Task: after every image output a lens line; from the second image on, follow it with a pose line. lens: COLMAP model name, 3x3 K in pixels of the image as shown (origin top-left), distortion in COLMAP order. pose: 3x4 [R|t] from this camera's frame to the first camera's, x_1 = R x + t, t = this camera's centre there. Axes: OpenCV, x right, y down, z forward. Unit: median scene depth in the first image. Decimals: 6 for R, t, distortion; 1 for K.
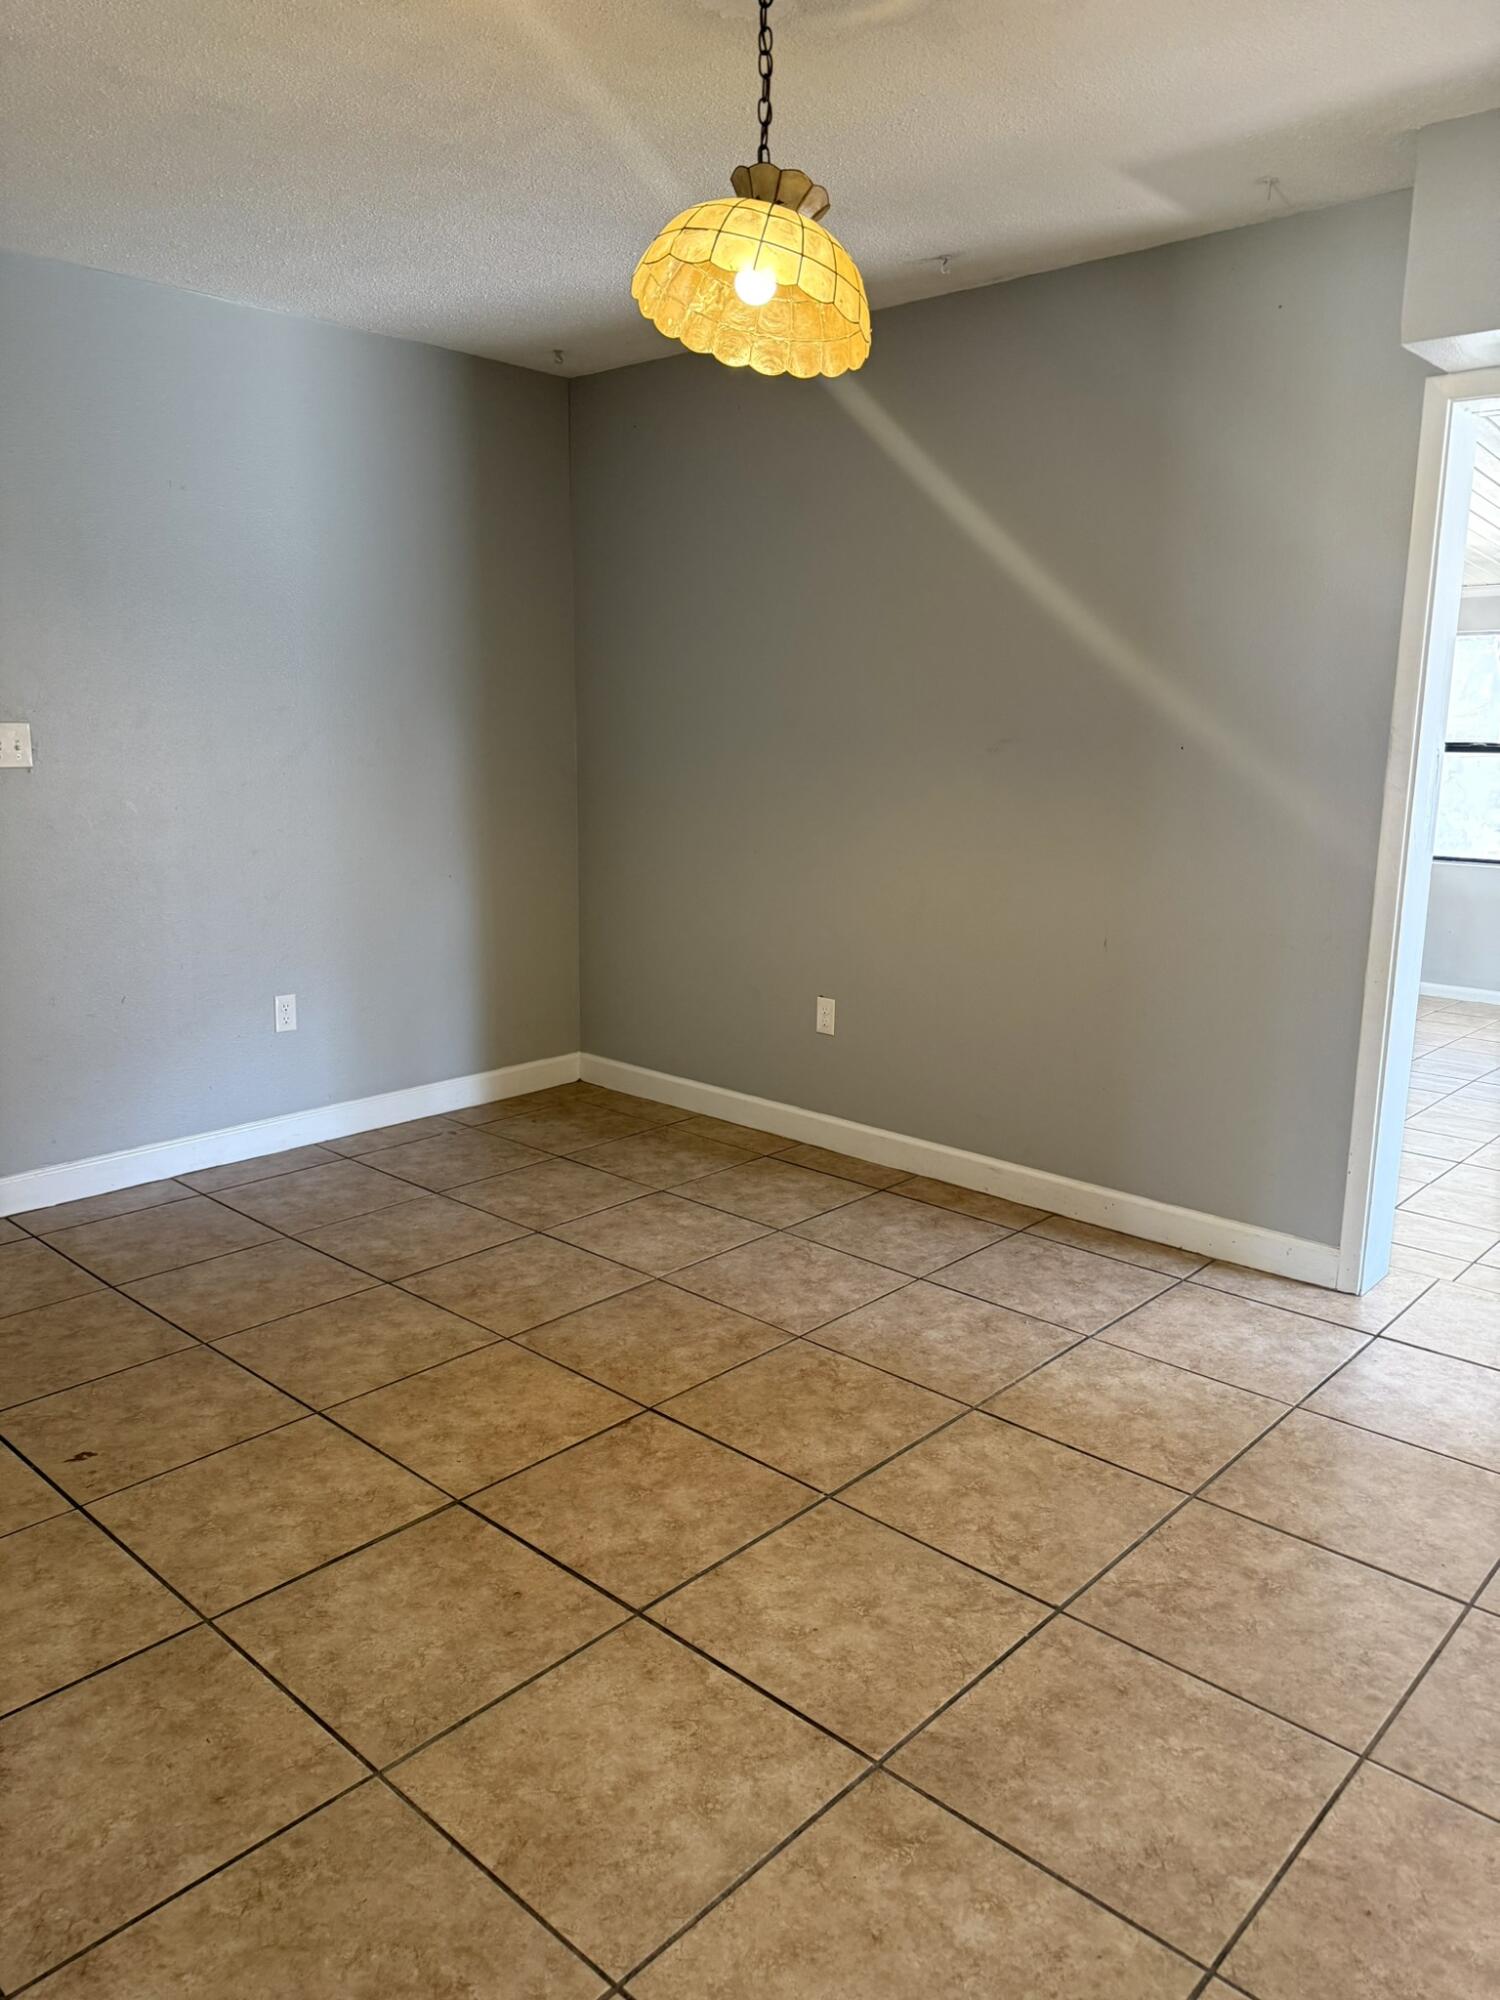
lens RADIAL K [[1418.4, 0, 749.0], [0, 1418.4, 1002.8], [0, 0, 1]] dist [0.006008, -0.012103]
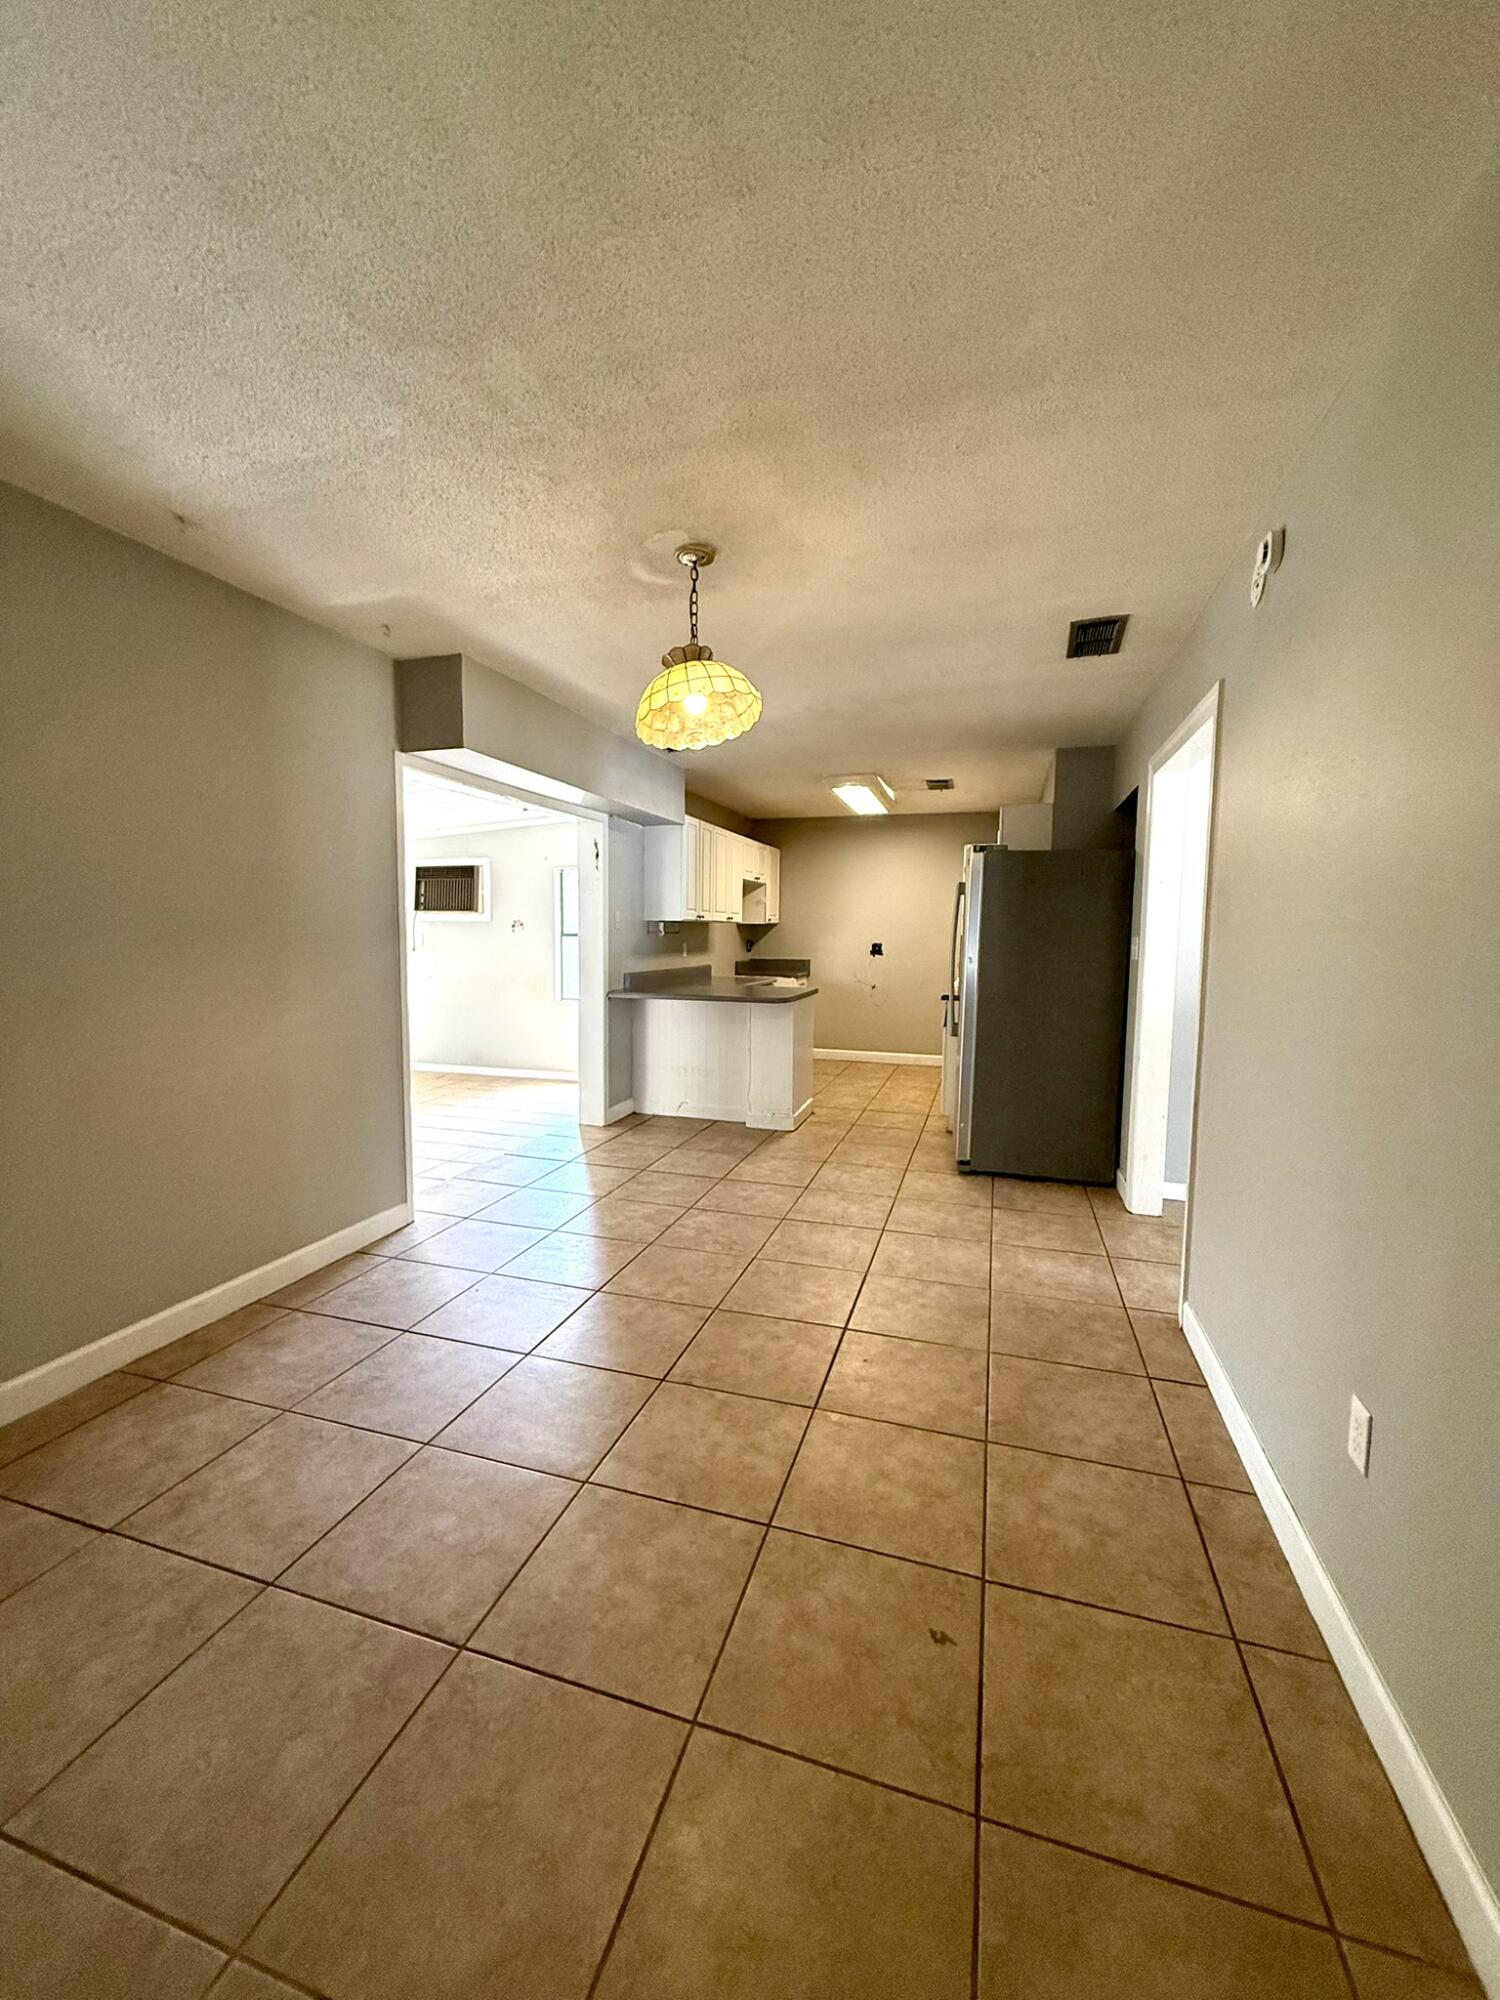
lens RADIAL K [[796.1, 0, 746.6], [0, 796.1, 994.0], [0, 0, 1]] dist [0.000965, 0.000134]
pose [[-0.423914, -0.096794, 0.900515, -0.852959], [0.164914, 0.969402, 0.181831, -0.255621], [-0.890562, 0.225588, -0.394980, 1.199434]]
